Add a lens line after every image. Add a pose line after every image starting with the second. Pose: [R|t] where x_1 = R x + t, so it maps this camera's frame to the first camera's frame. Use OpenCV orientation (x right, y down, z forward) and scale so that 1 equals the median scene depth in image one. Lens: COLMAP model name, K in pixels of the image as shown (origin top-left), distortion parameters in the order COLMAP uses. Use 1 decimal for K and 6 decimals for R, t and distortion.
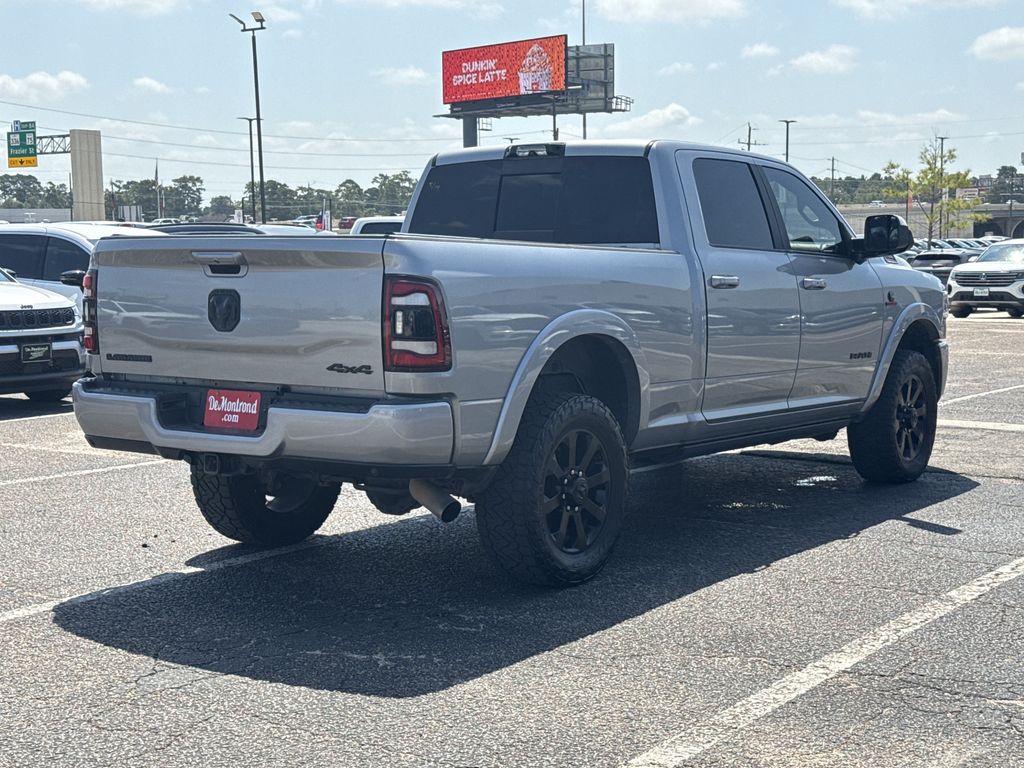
lens RADIAL K [[1582.1, 0, 512.0], [0, 1582.1, 384.0], [0, 0, 1]] dist [0.164175, 0.010503]
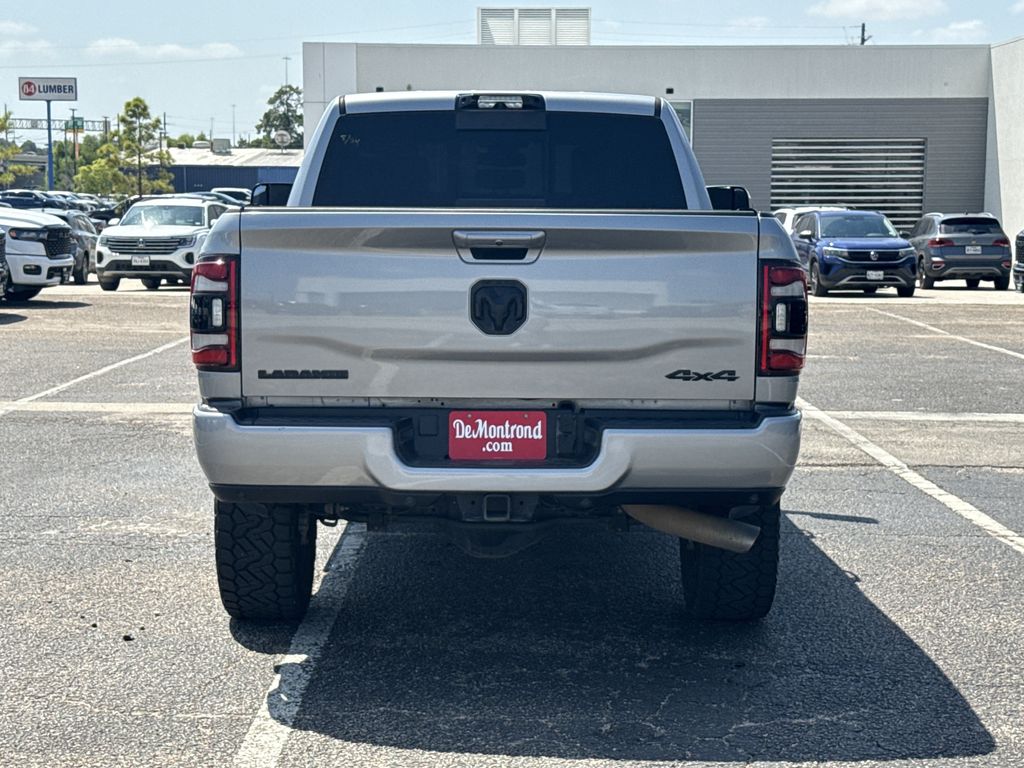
lens RADIAL K [[1906.4, 0, 512.0], [0, 1906.4, 384.0], [0, 0, 1]] dist [0.082328, 0.092898]
pose [[0.806440, -0.046011, 0.589523, -0.713182], [0.040462, 0.998925, 0.022614, -0.029462], [-0.589930, 0.005617, 0.807435, 0.251931]]
